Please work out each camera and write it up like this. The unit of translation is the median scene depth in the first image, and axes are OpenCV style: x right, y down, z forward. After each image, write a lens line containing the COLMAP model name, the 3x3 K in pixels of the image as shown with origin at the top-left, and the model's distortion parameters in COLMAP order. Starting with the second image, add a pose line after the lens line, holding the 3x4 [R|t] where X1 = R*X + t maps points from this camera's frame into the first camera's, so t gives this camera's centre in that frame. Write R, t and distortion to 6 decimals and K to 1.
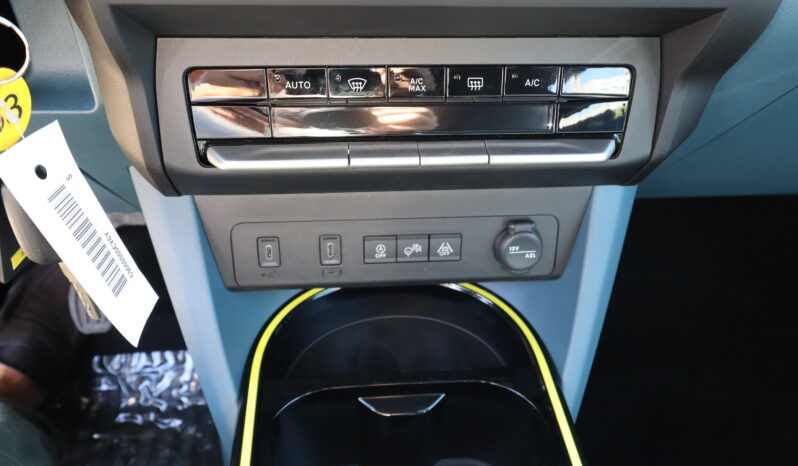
lens RADIAL K [[640.2, 0, 399.0], [0, 640.2, 233.0], [0, 0, 1]] dist [0.010097, 0.007150]
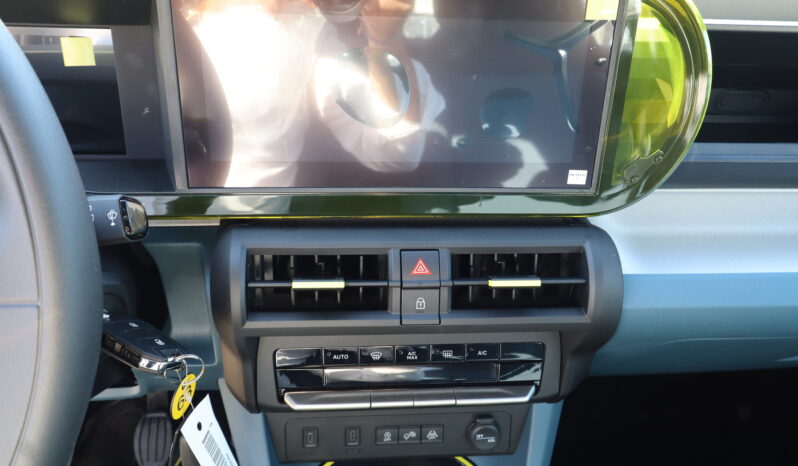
lens RADIAL K [[640.2, 0, 399.0], [0, 640.2, 233.0], [0, 0, 1]] dist [0.010097, 0.007150]
pose [[0.999945, 0.010297, -0.002214, -0.004039], [-0.010501, 0.990952, -0.133803, -0.235118], [0.000816, 0.133819, 0.991005, -0.496095]]
